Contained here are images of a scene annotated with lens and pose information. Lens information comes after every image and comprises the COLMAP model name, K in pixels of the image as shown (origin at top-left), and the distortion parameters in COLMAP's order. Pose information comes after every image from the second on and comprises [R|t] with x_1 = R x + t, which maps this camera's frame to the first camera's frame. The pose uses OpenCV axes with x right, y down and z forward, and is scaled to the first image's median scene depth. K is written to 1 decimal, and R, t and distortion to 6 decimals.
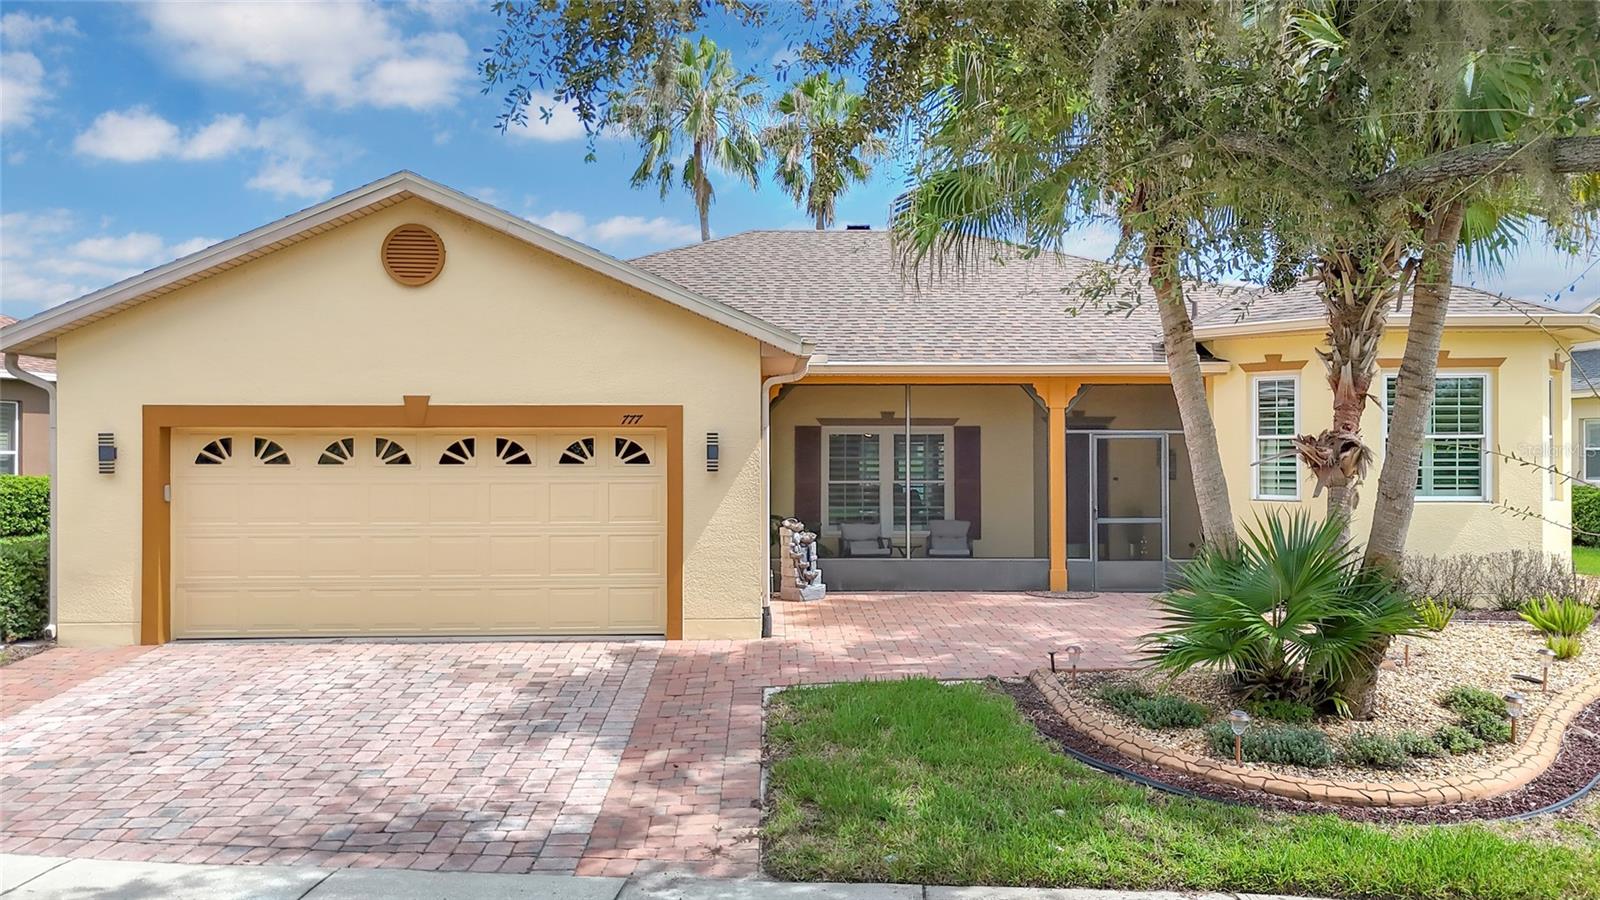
lens RADIAL K [[1182.8, 0, 800.0], [0, 1182.8, 450.0], [0, 0, 1]] dist [0.039745, -0.004312]
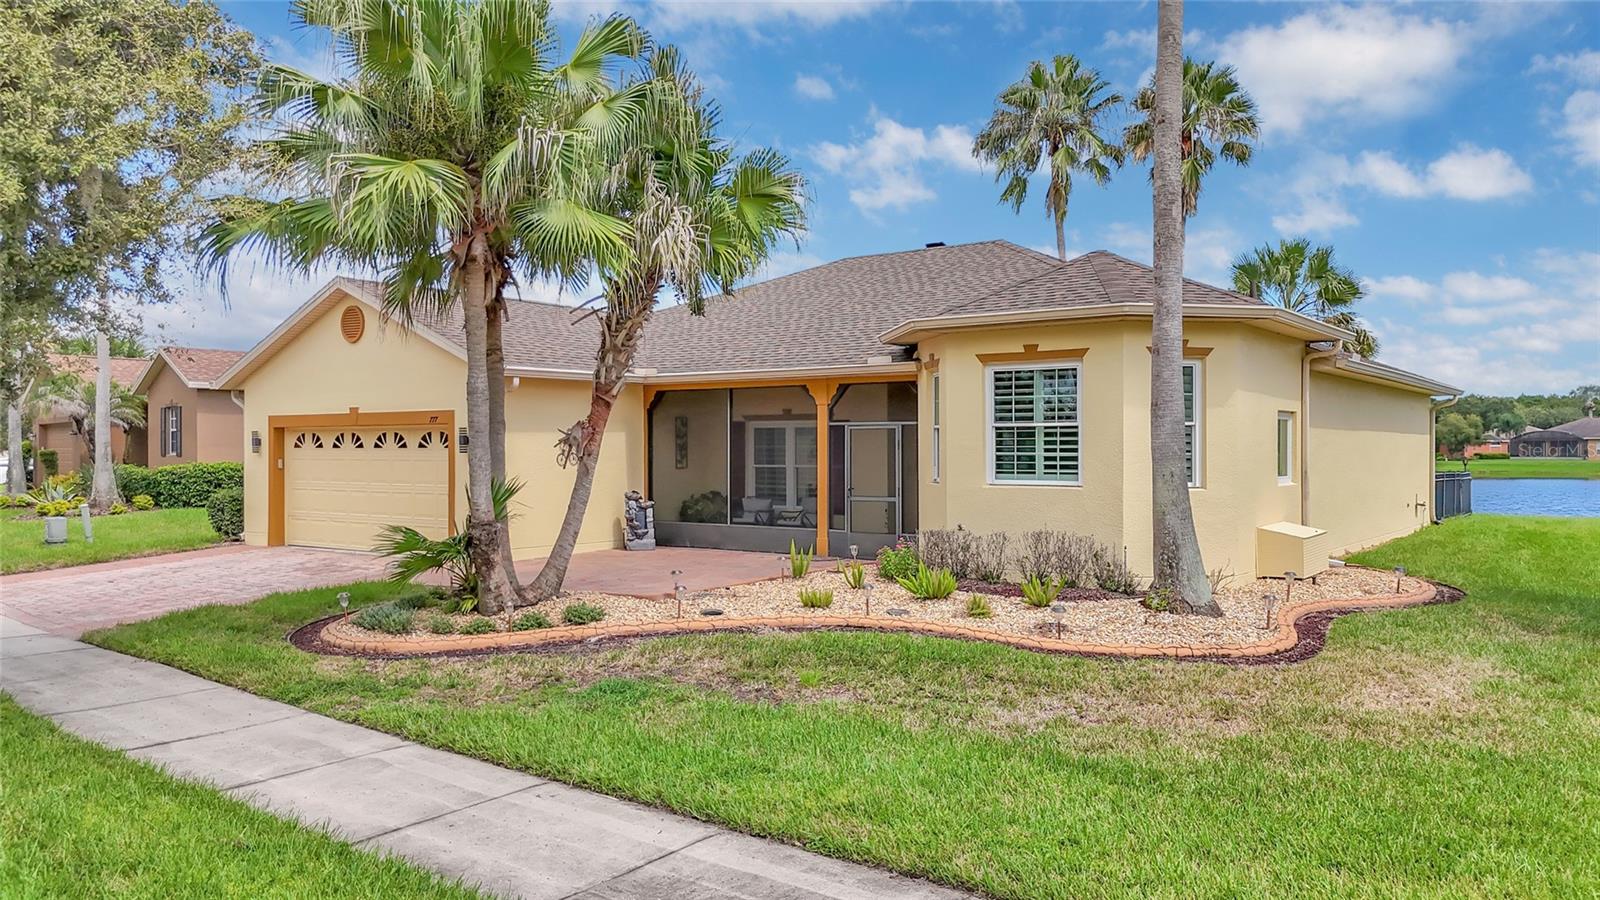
lens RADIAL K [[1182.8, 0, 800.0], [0, 1182.8, 450.0], [0, 0, 1]] dist [0.039745, -0.004312]
pose [[0.805069, 0.001534, -0.593179, 0.989126], [-0.000729, 0.999998, 0.001597, 0.009867], [0.593180, -0.000853, 0.805069, 0.022135]]
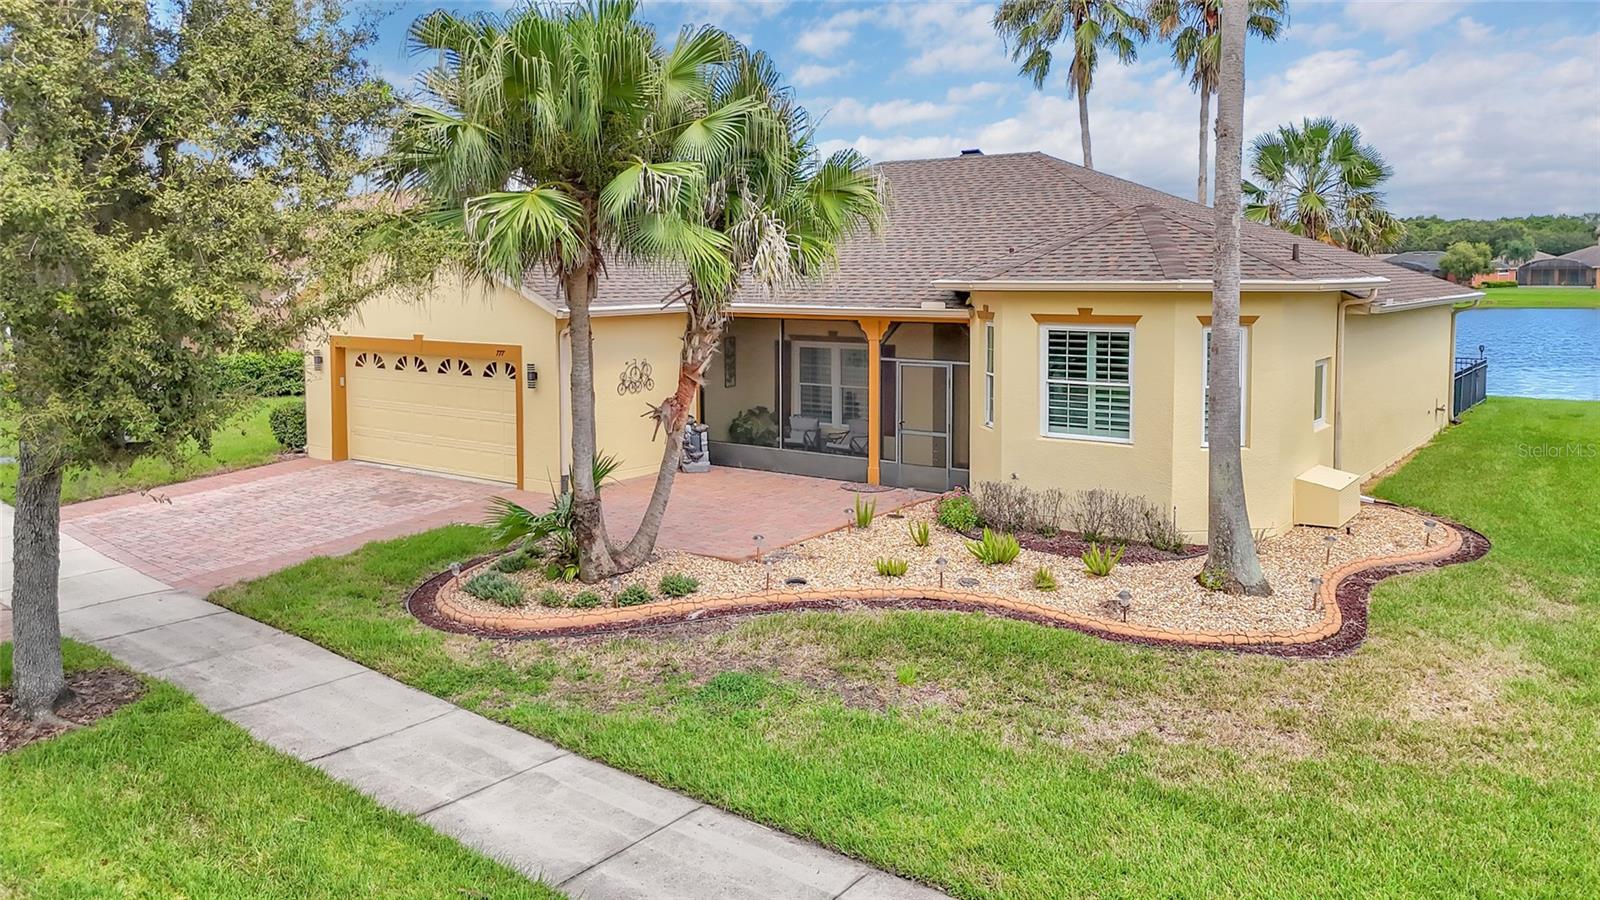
lens RADIAL K [[1202.5, 0, 800.0], [0, 1202.5, 350.6], [0, 0, 1]] dist [0.048190, -0.025829]
pose [[0.807281, 0.038700, -0.588897, 0.979847], [-0.001104, 0.997945, 0.064068, -0.113995], [0.590167, -0.051071, 0.805664, -0.075916]]
